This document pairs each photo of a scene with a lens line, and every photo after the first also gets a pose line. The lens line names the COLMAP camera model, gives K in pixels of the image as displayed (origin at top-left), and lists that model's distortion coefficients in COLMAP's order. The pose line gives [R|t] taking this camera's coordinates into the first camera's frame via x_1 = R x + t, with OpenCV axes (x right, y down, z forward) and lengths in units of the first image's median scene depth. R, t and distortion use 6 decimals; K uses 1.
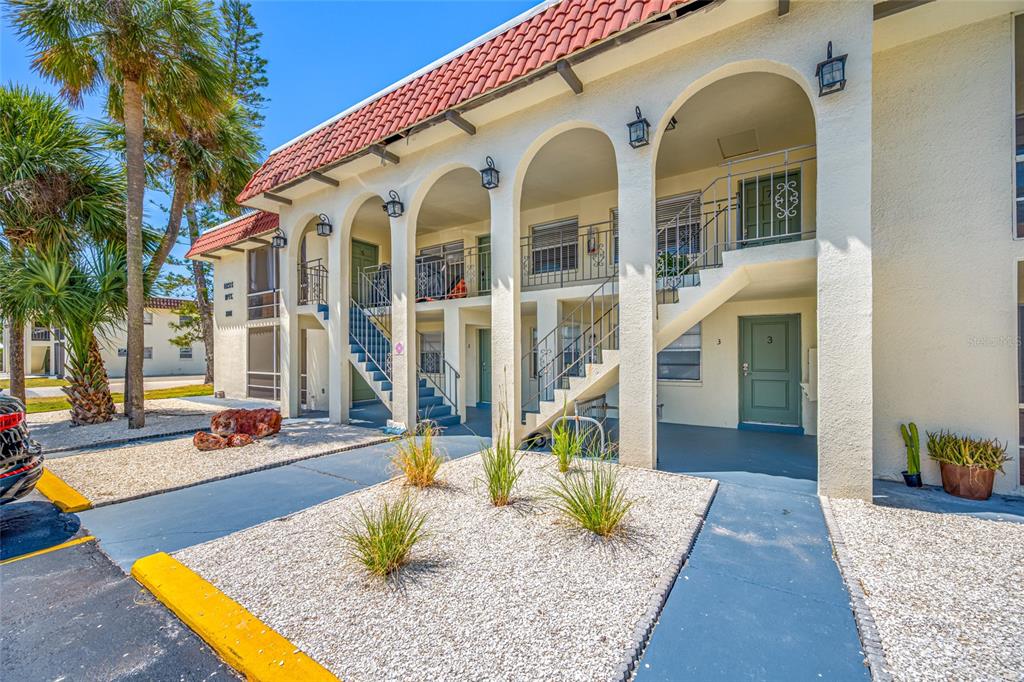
lens RADIAL K [[403.3, 0, 515.7], [0, 403.3, 344.7], [0, 0, 1]] dist [0.003749, -0.000220]
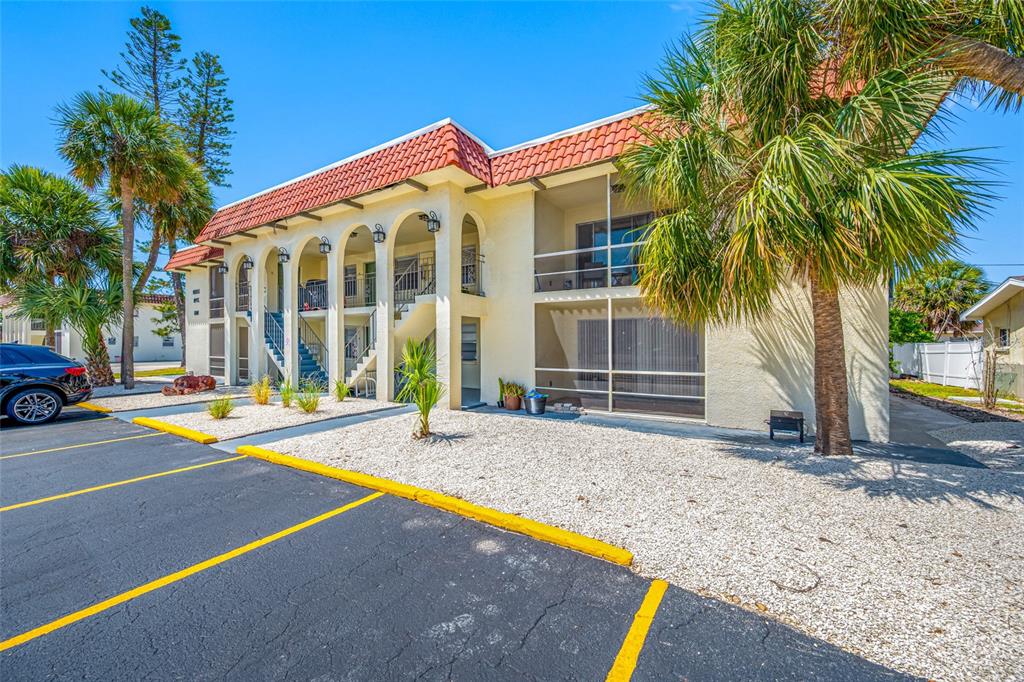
lens RADIAL K [[403.3, 0, 506.2], [0, 403.3, 337.6], [0, 0, 1]] dist [0.003749, -0.000220]
pose [[0.999978, 0.003735, 0.005412, 0.460351], [-0.003787, 0.999947, 0.009612, -0.017676], [-0.005376, -0.009633, 0.999939, -0.513166]]
